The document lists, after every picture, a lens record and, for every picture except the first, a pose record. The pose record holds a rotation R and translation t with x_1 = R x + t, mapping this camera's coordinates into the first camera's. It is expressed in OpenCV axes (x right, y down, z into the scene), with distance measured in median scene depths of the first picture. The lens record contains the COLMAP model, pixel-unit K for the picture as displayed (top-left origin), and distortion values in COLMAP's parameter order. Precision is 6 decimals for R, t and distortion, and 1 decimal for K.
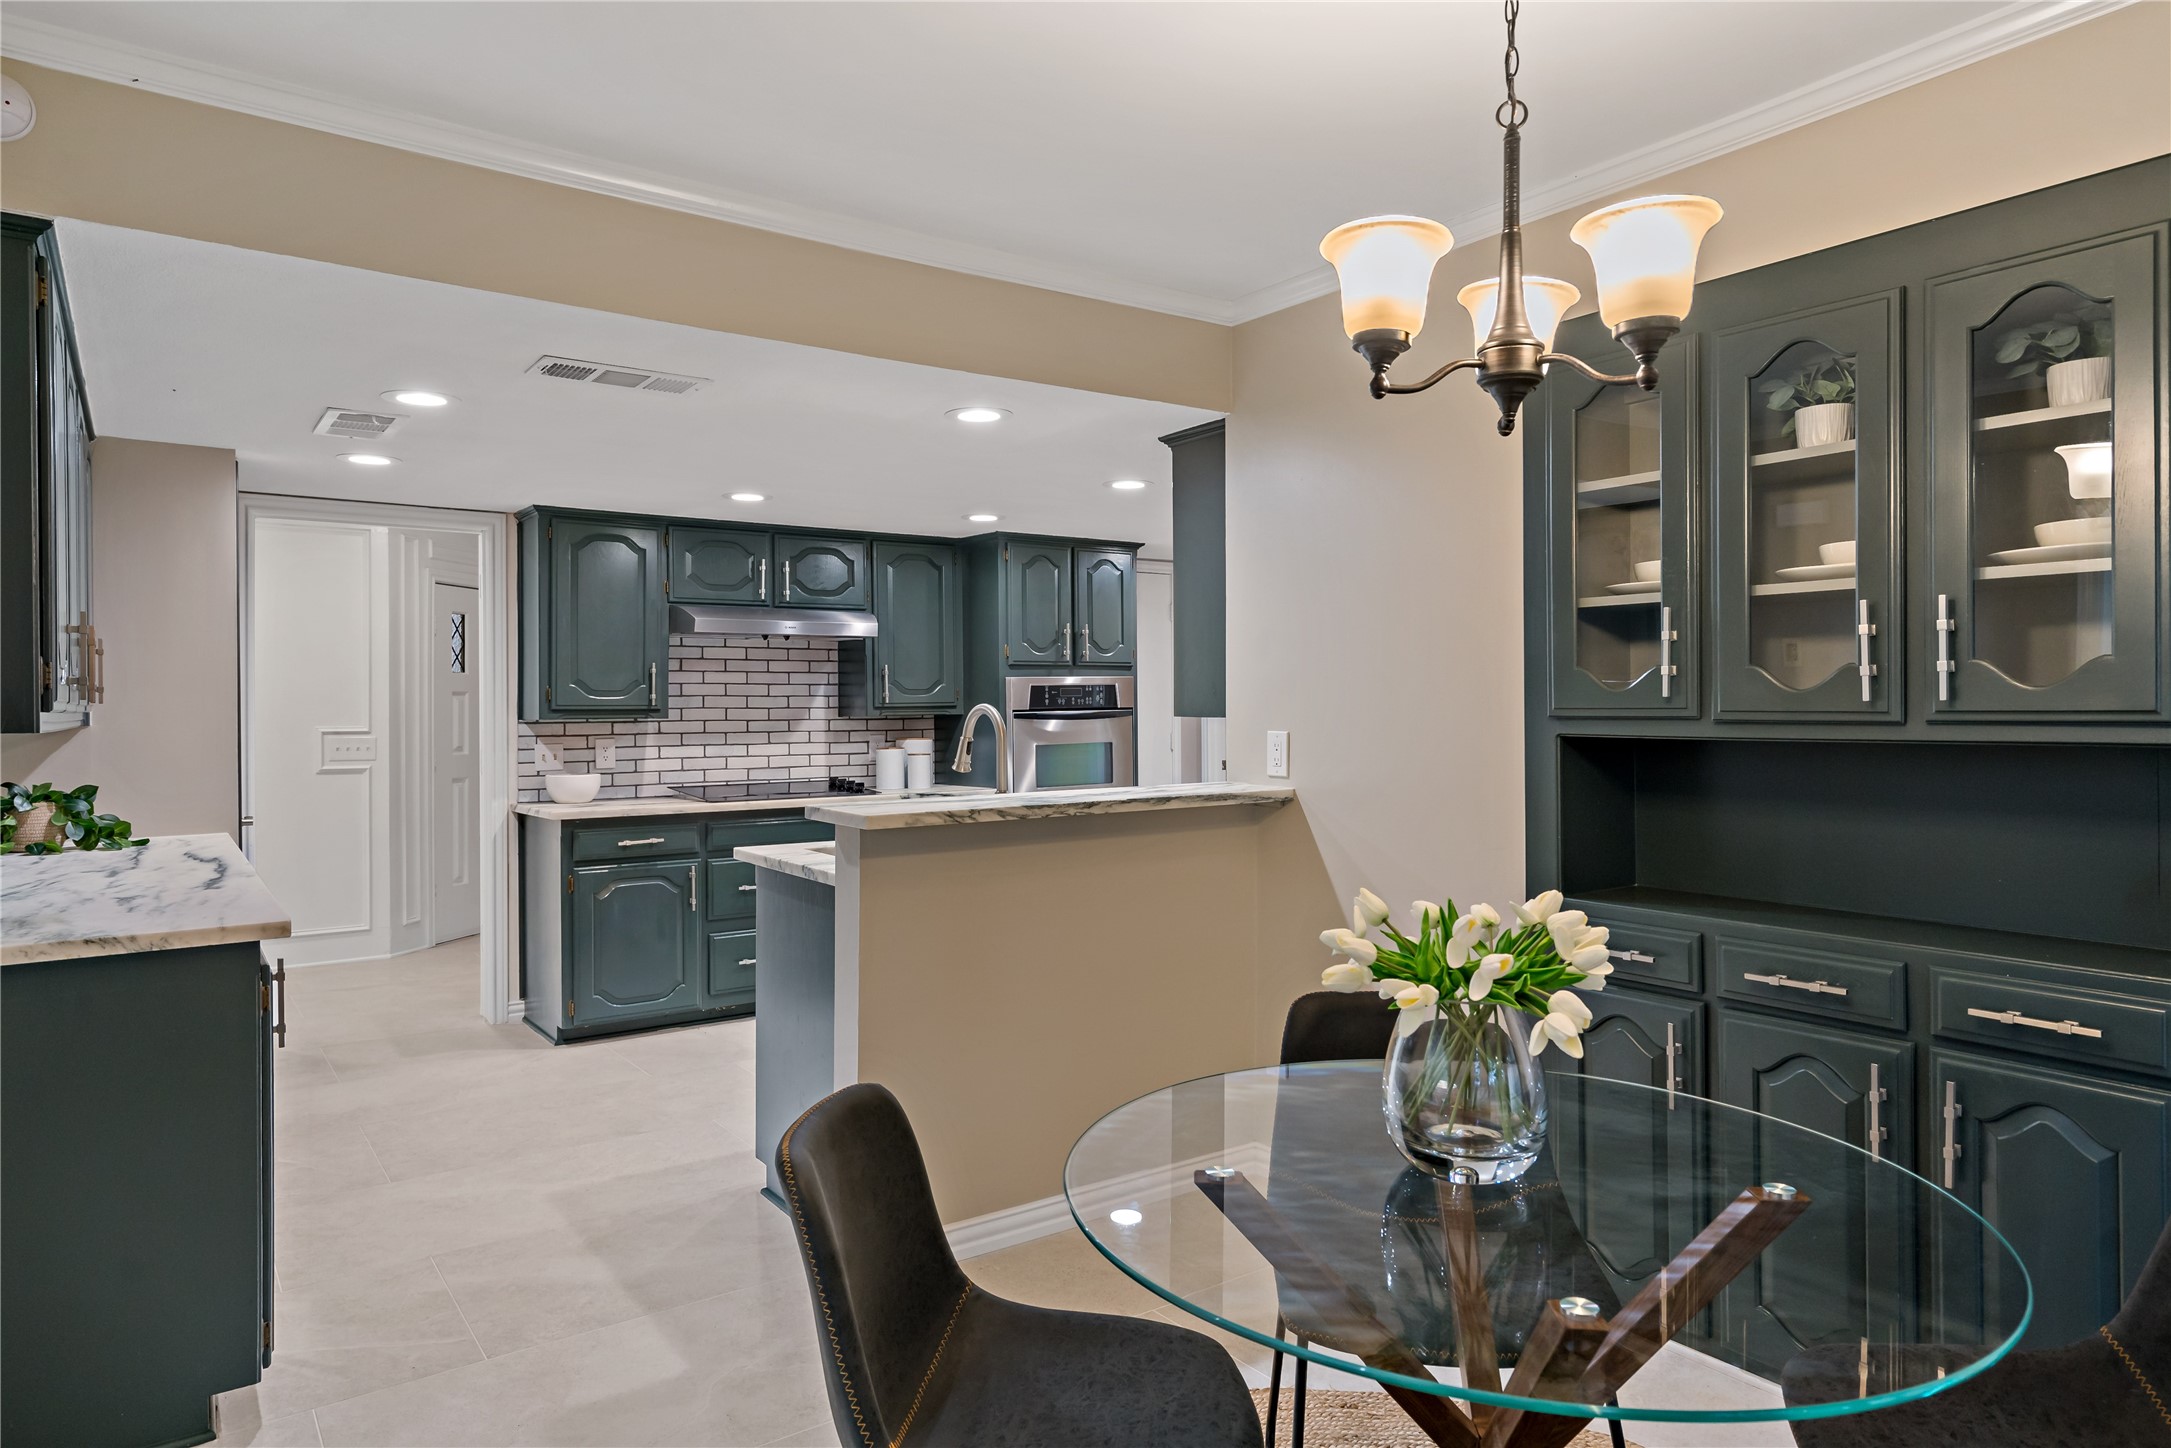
lens RADIAL K [[1307.7, 0, 1097.6], [0, 1307.7, 716.5], [0, 0, 1]] dist [0.017955, -0.002805]
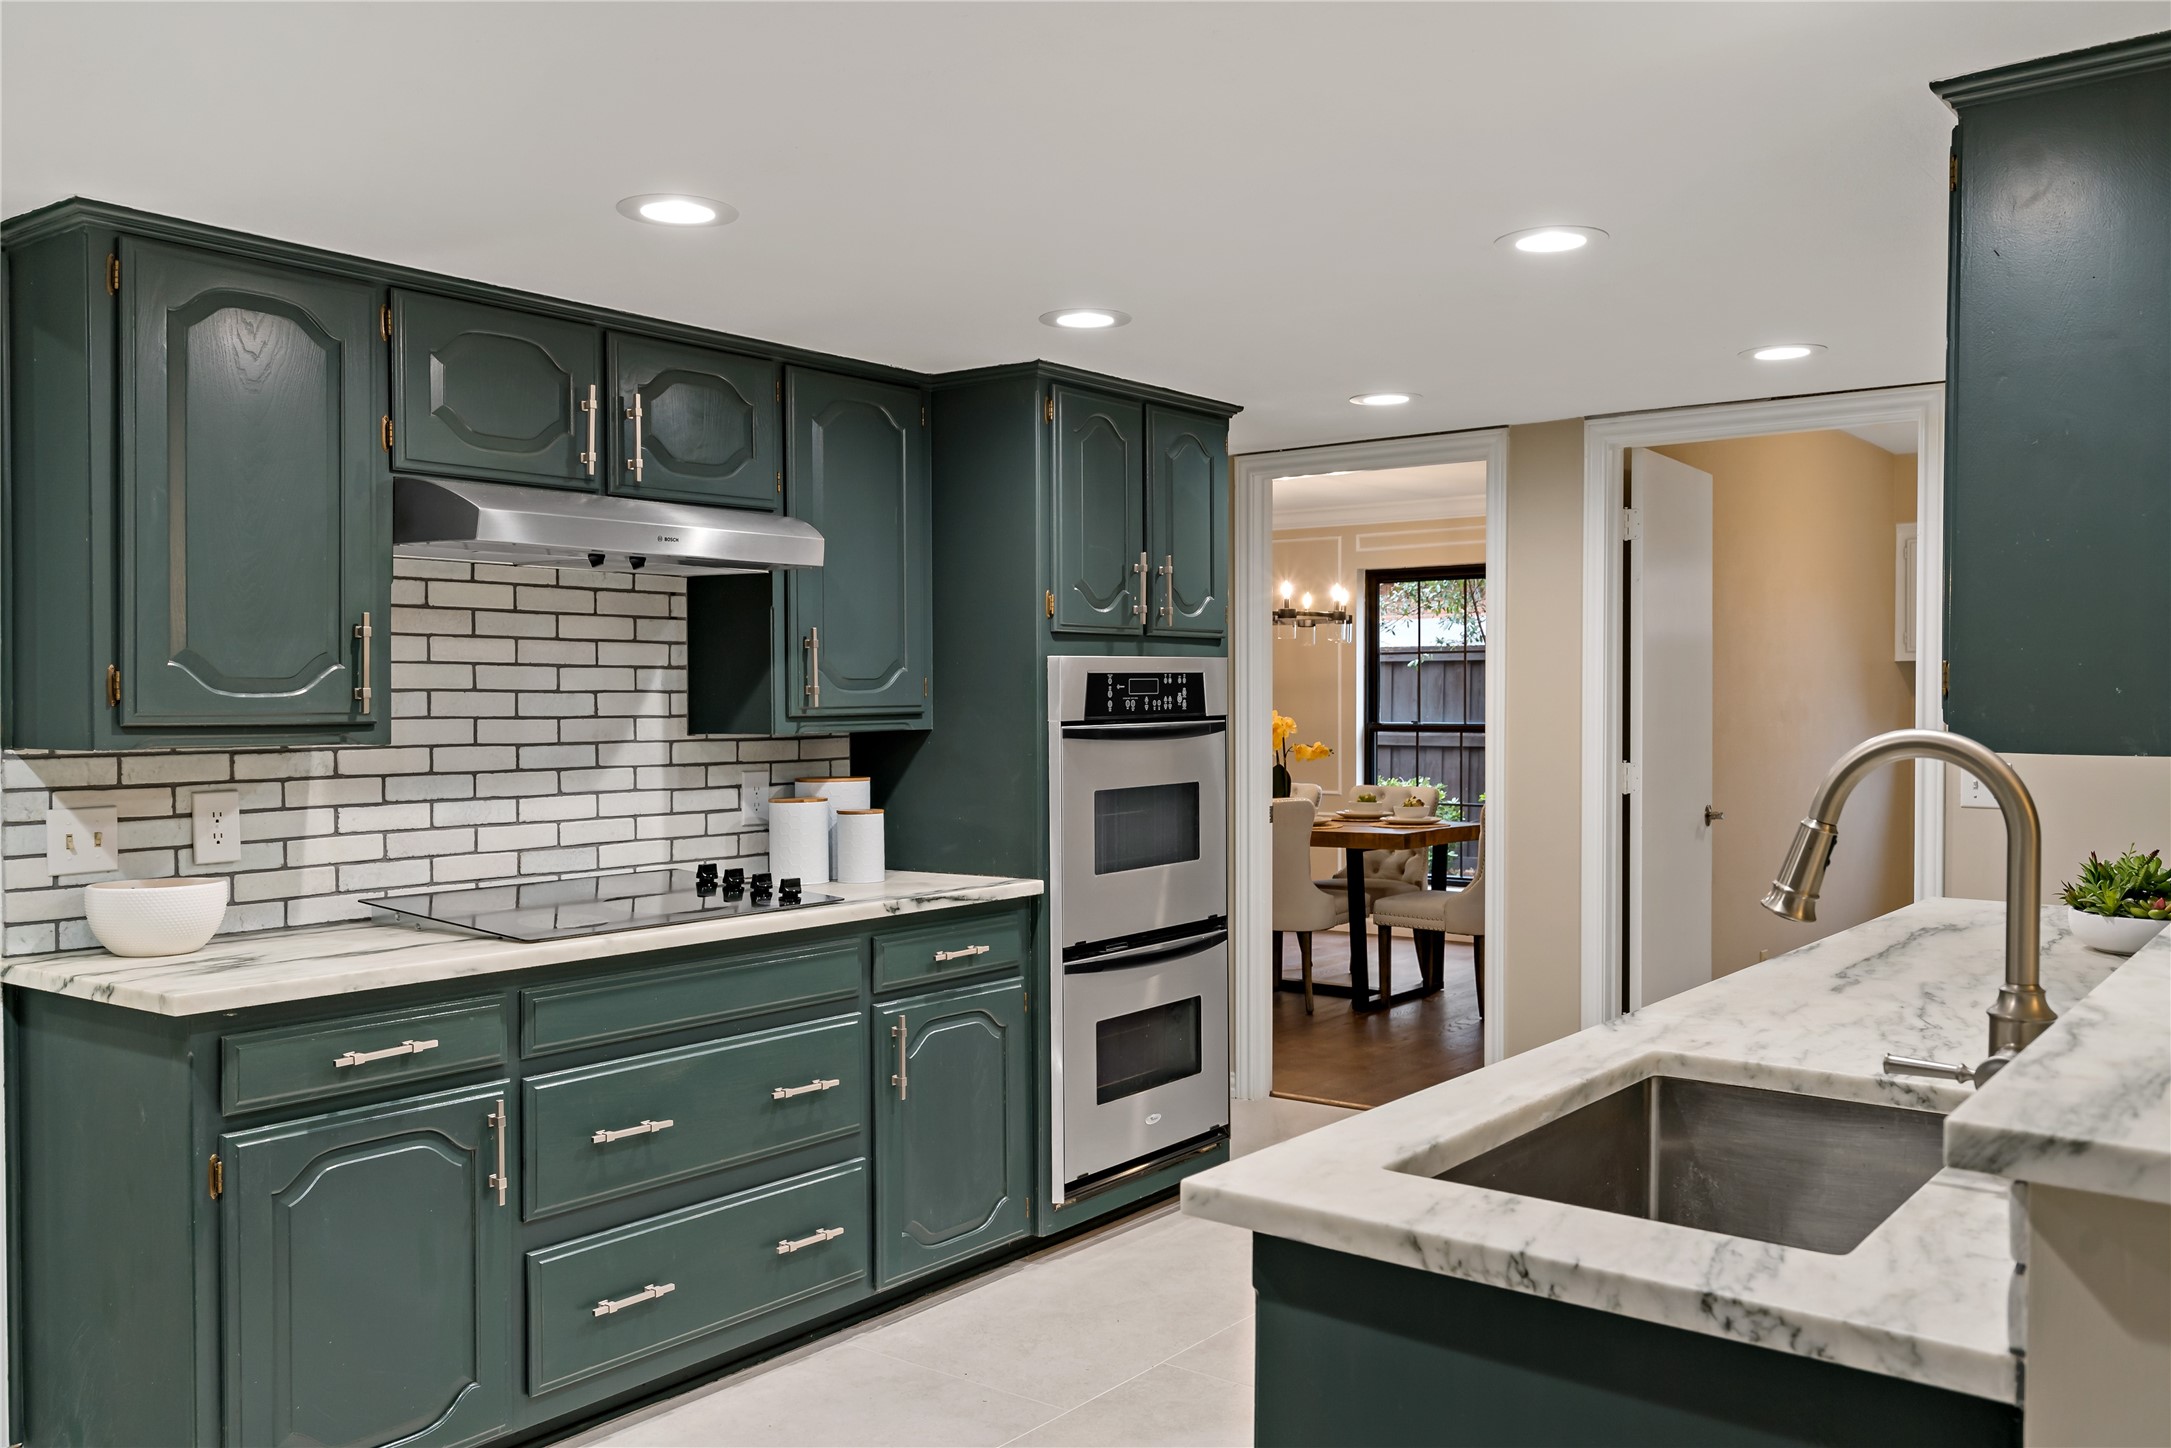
lens RADIAL K [[1750.0, 0, 1085.2], [0, 1750.0, 727.5], [0, 0, 1]] dist [0.007682, -0.011497]
pose [[0.960449, -0.001361, 0.278454, -0.244848], [-0.000062, 0.999987, 0.005102, -0.006149], [-0.278457, -0.004918, 0.960436, 0.354680]]
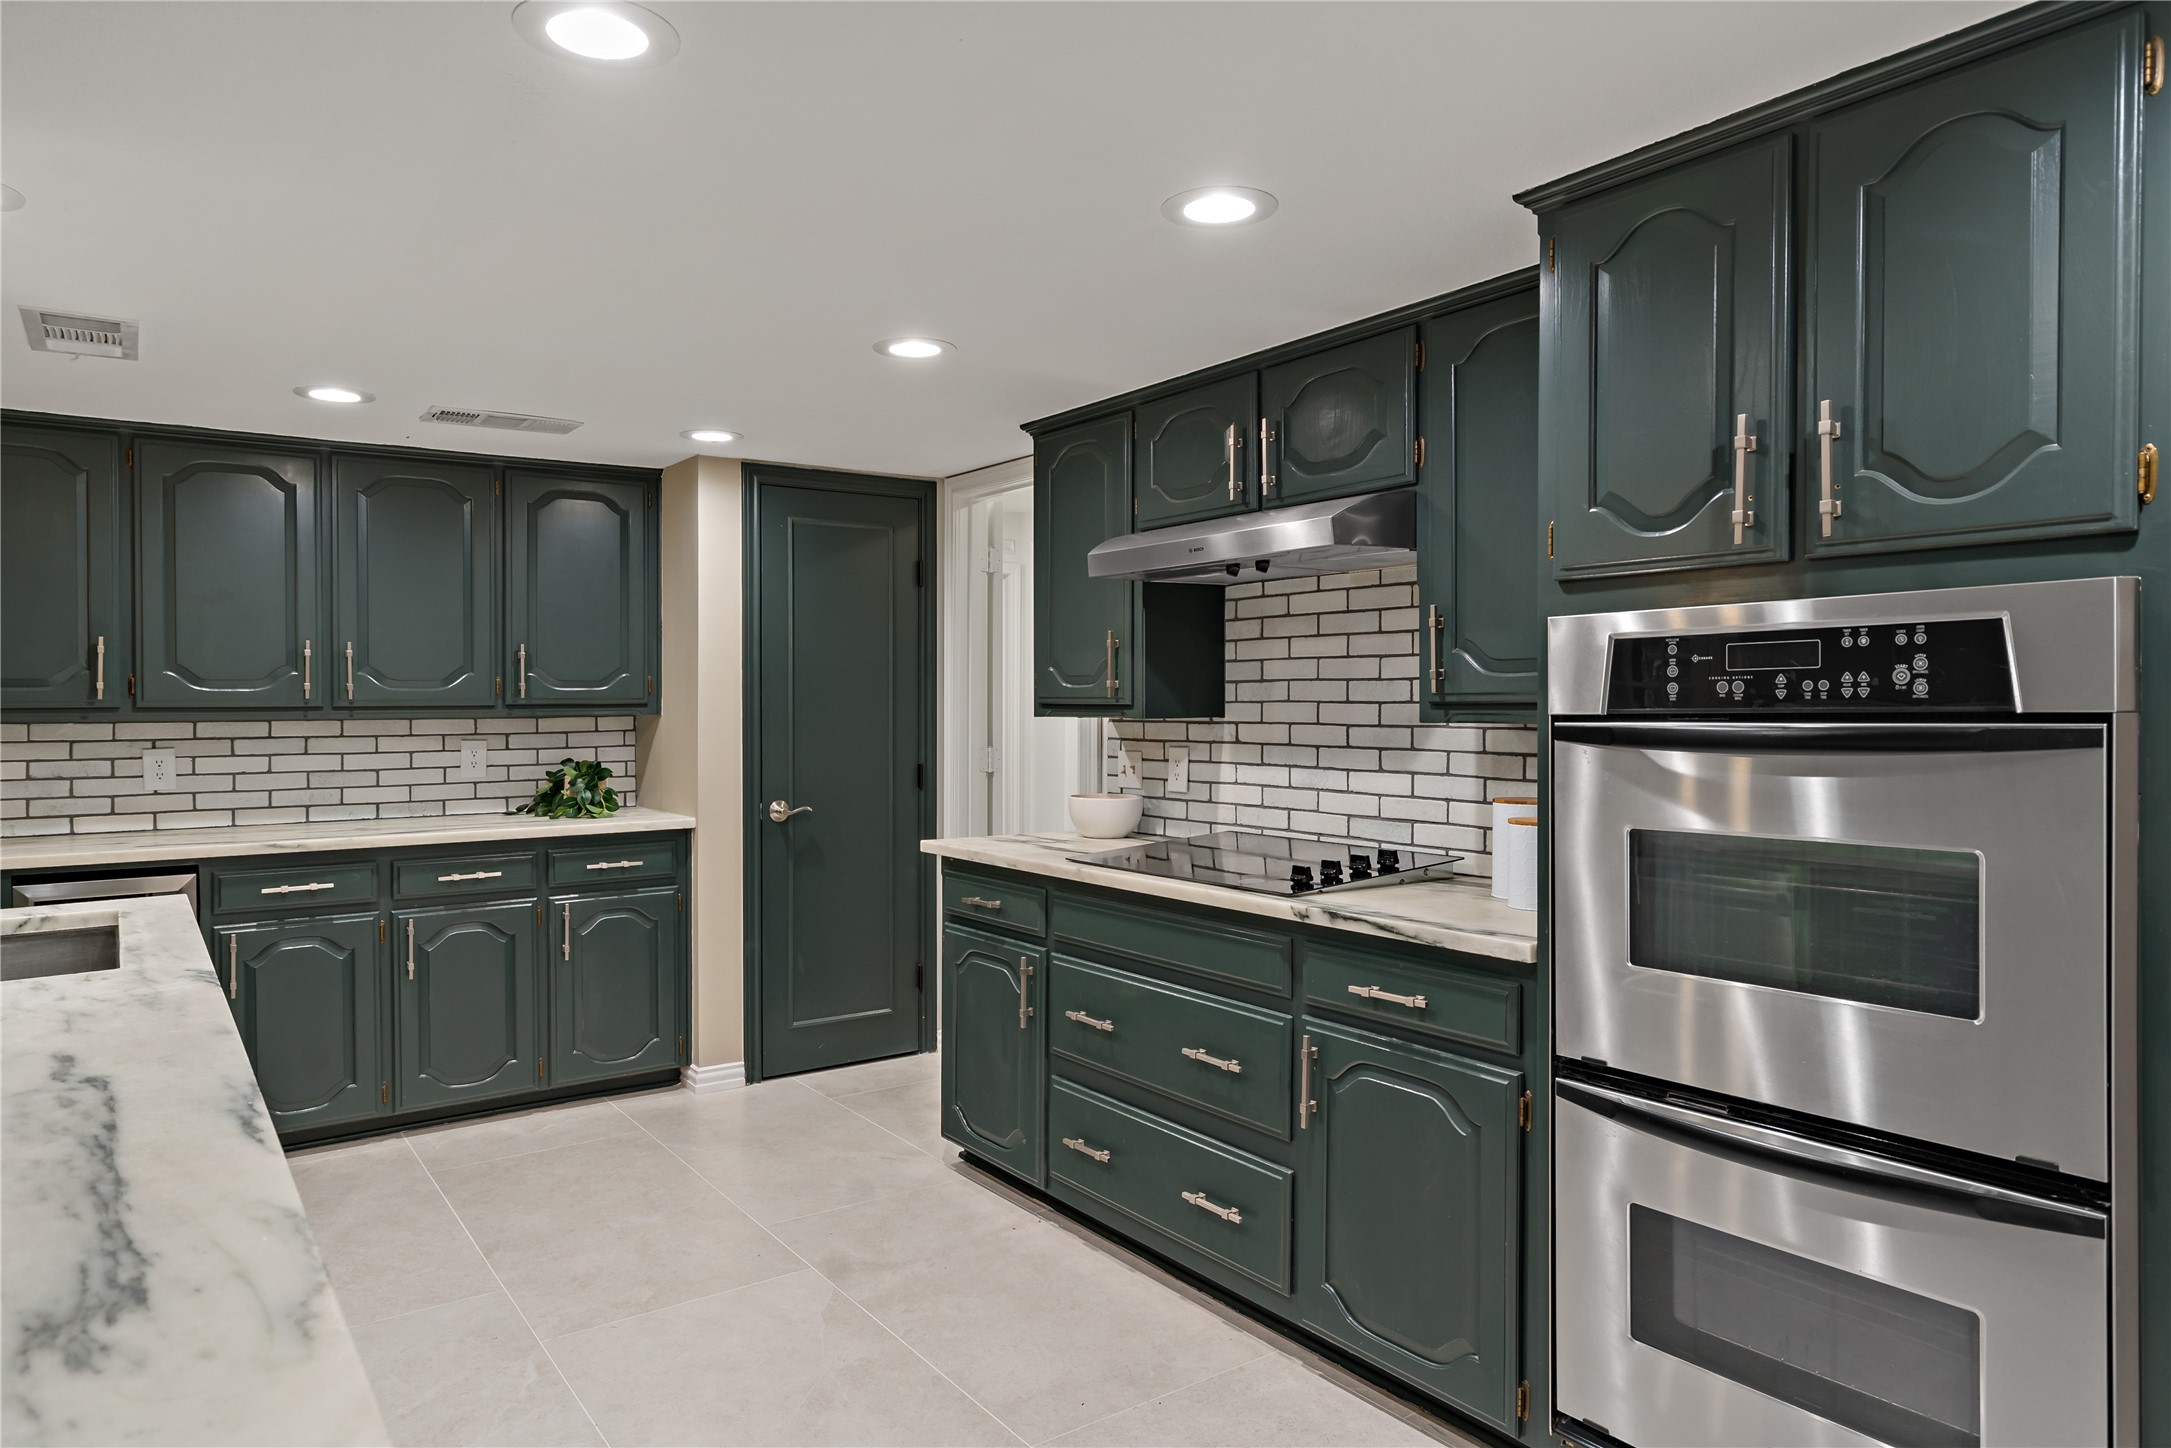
lens RADIAL K [[1348.1, 0, 1092.1], [0, 1348.1, 713.5], [0, 0, 1]] dist [0.001432, 0.000121]
pose [[-0.003285, 0.017534, -0.999841, 0.281956], [-0.005077, 0.999833, 0.017550, -0.010877], [0.999982, 0.005134, -0.003195, 0.888016]]
